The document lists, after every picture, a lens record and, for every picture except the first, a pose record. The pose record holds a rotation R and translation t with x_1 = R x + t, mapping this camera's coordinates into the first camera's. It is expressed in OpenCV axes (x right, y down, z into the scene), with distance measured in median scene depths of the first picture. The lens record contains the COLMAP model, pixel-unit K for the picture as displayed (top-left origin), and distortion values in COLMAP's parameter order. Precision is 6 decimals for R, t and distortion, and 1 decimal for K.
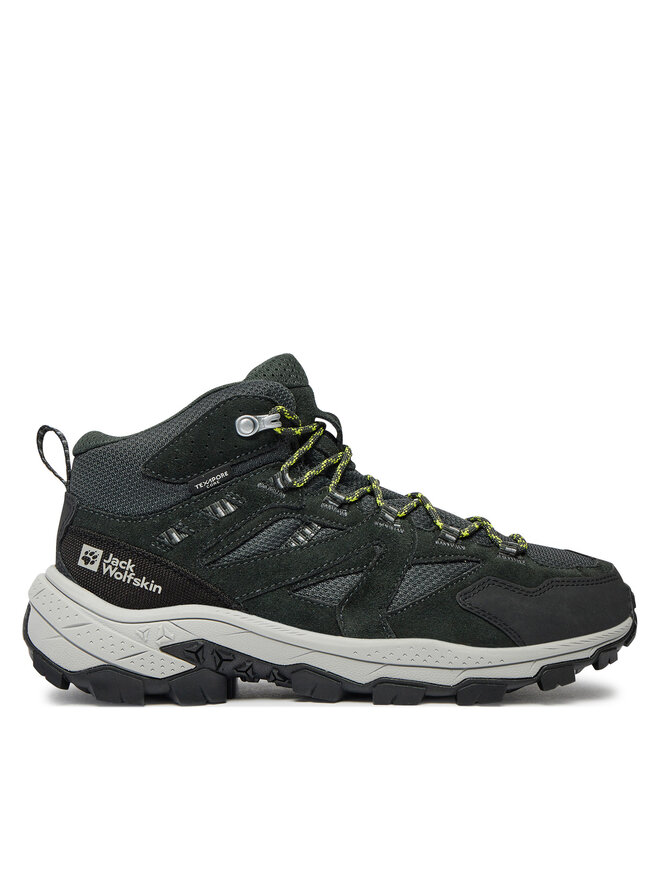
lens RADIAL K [[1388.4, 0, 330.5], [0, 1388.4, 441.5], [0, 0, 1]] dist [0.182722, 0.000000]
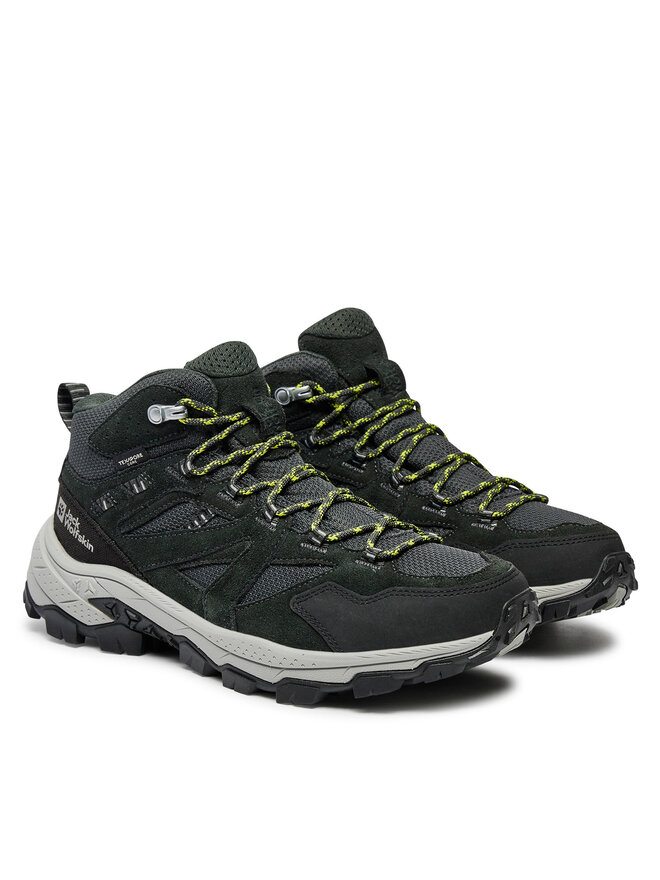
lens RADIAL K [[2240.0, 0, 329.9], [0, 2240.0, 439.2], [0, 0, 1]] dist [0.098170, 0.000000]
pose [[0.797847, 0.132618, -0.588092, 1.078441], [-0.026253, 0.982222, 0.185879, -0.320841], [0.602288, -0.132863, 0.787144, -0.296497]]
